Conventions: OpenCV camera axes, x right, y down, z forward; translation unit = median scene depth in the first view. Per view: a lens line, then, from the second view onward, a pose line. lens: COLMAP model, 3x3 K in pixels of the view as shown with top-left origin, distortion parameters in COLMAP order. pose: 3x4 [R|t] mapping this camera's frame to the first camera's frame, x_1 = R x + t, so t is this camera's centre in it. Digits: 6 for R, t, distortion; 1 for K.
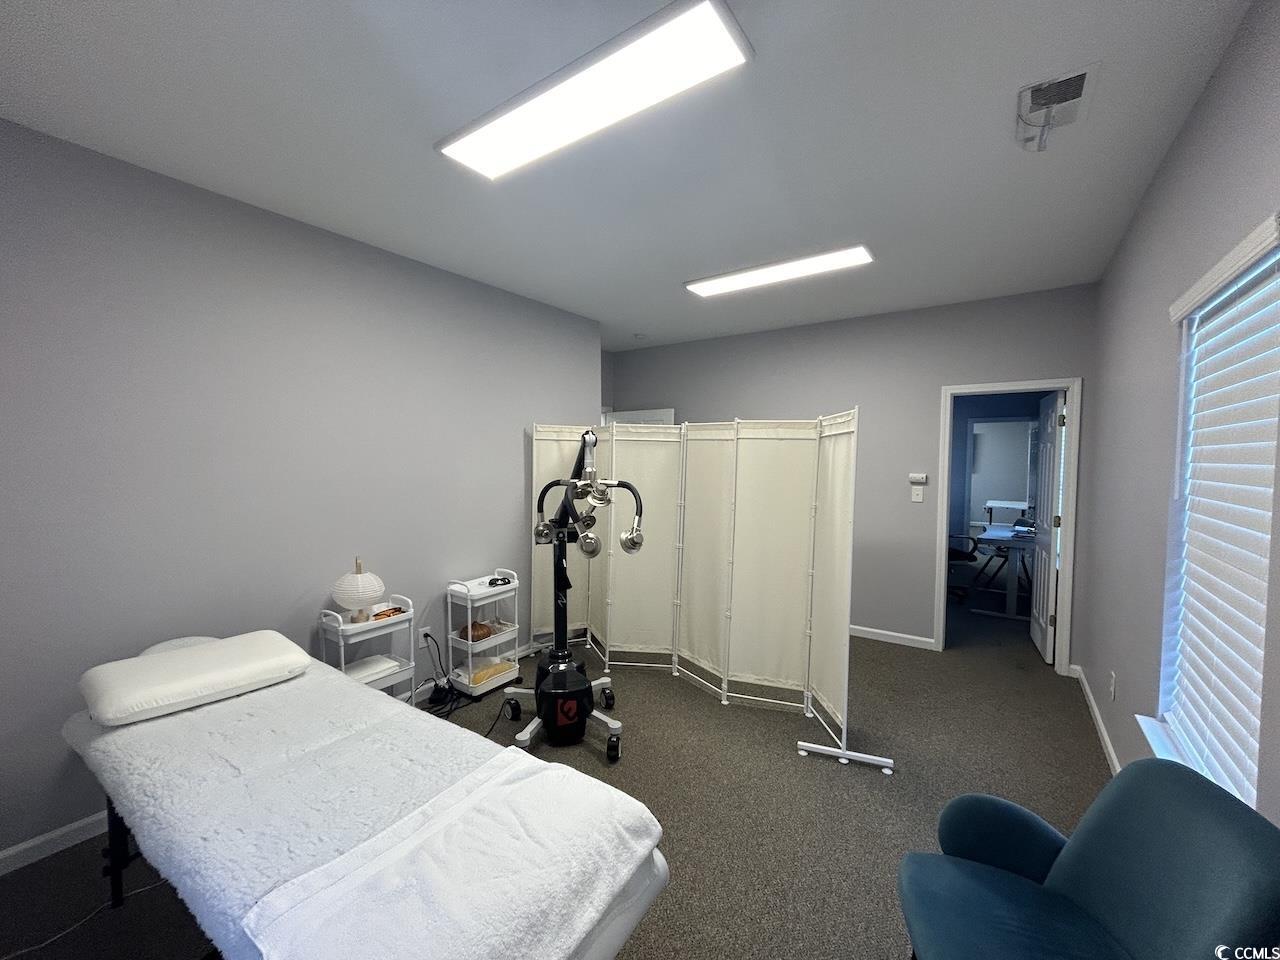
lens RADIAL K [[529.1, 0, 640.0], [0, 529.1, 480.0], [0, 0, 1]] dist [0.000826, 0.000008]
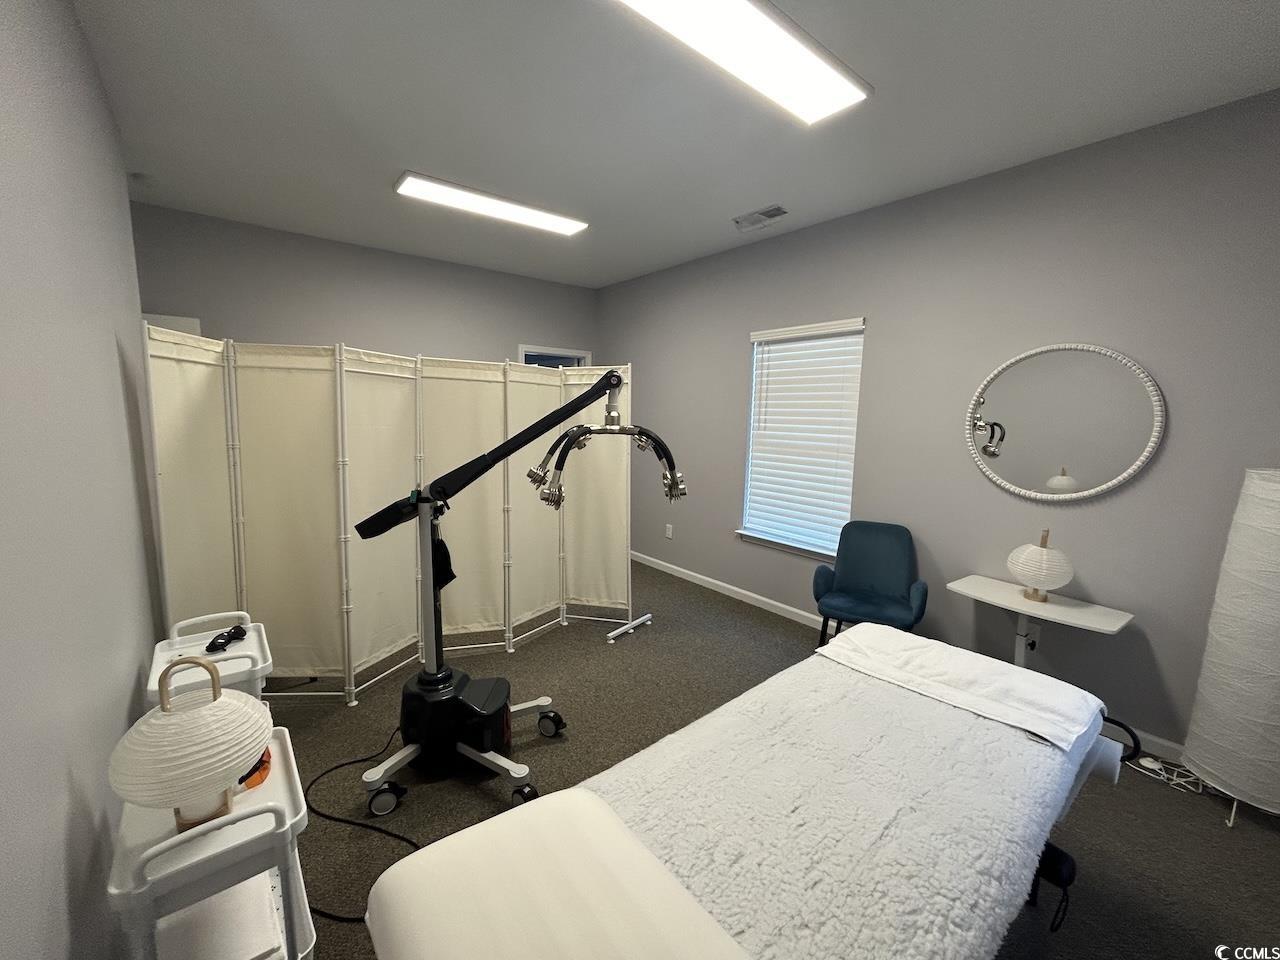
lens RADIAL K [[508.6, 0, 638.0], [0, 508.6, 473.9], [0, 0, 1]] dist [0.000021, 0.000059]
pose [[0.267061, -0.124803, 0.955564, -0.648402], [0.019690, 0.992078, 0.124069, -0.021287], [-0.963479, -0.014319, 0.267403, 0.523743]]
